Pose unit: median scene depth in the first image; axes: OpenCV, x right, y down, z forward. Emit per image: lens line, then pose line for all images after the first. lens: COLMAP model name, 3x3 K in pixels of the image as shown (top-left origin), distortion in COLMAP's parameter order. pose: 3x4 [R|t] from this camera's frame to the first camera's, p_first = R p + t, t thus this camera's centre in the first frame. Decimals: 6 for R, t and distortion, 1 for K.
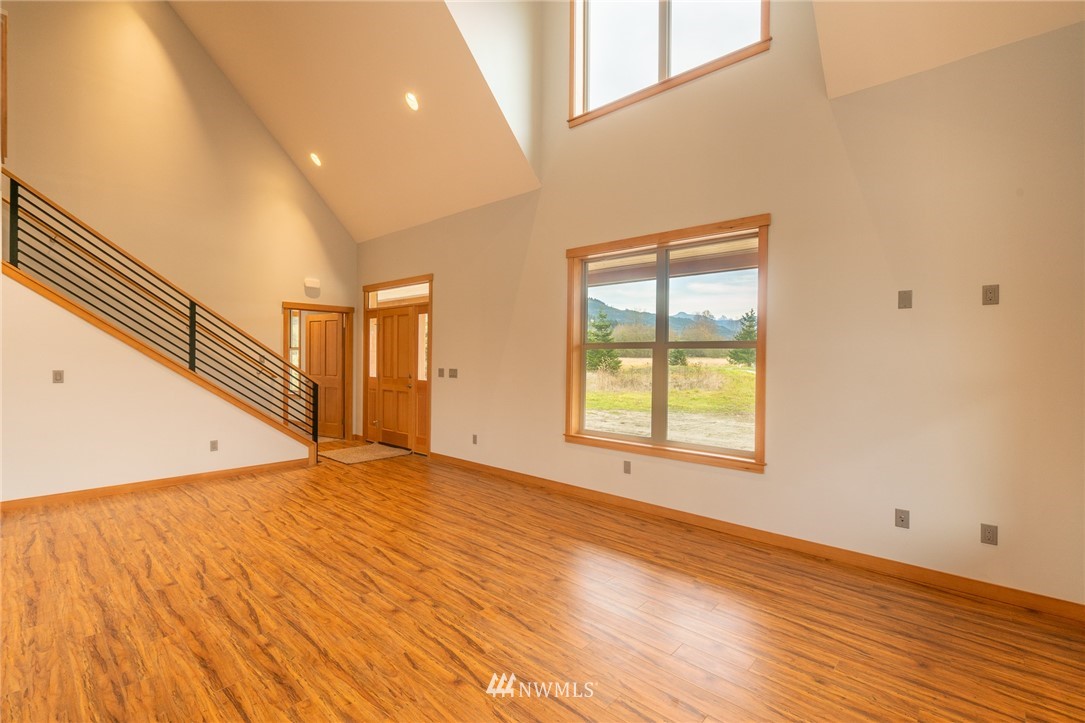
lens RADIAL K [[484.6, 0, 542.5], [0, 484.6, 361.5], [0, 0, 1]] dist [-0.007940, 0.000268]
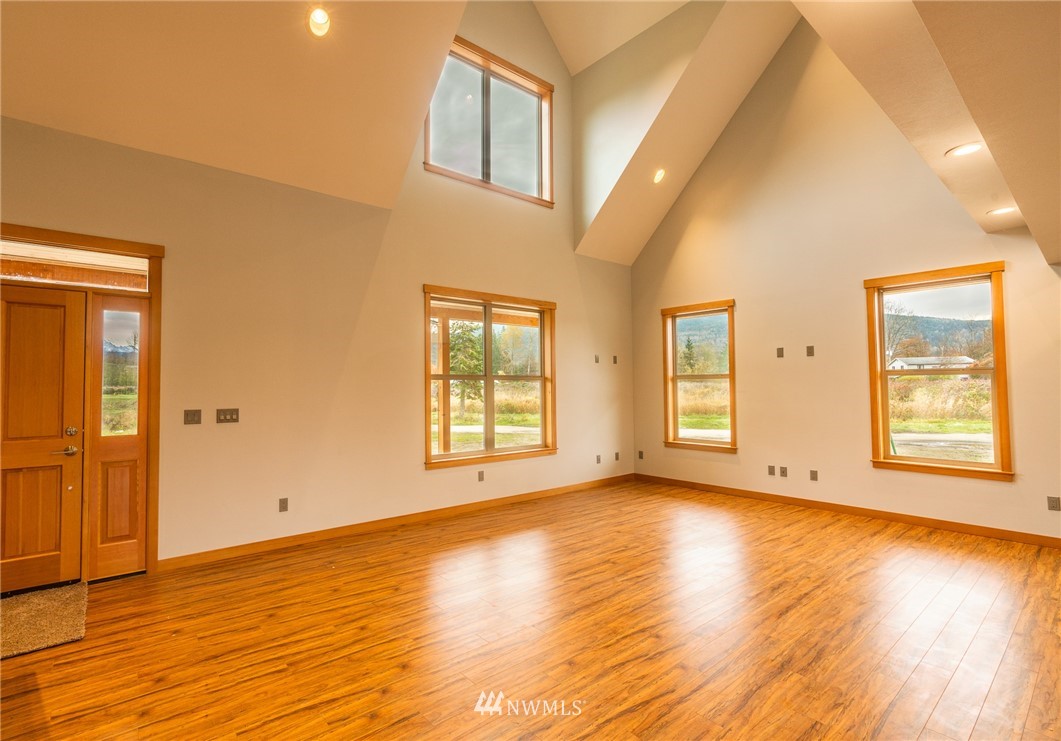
lens RADIAL K [[486.3, 0, 511.0], [0, 486.3, 375.4], [0, 0, 1]] dist [-0.000219, -0.000090]
pose [[0.155821, 0.011539, 0.987718, -1.240714], [0.014015, 0.999805, -0.013891, -0.023335], [-0.987686, 0.016008, 0.155629, 0.868755]]
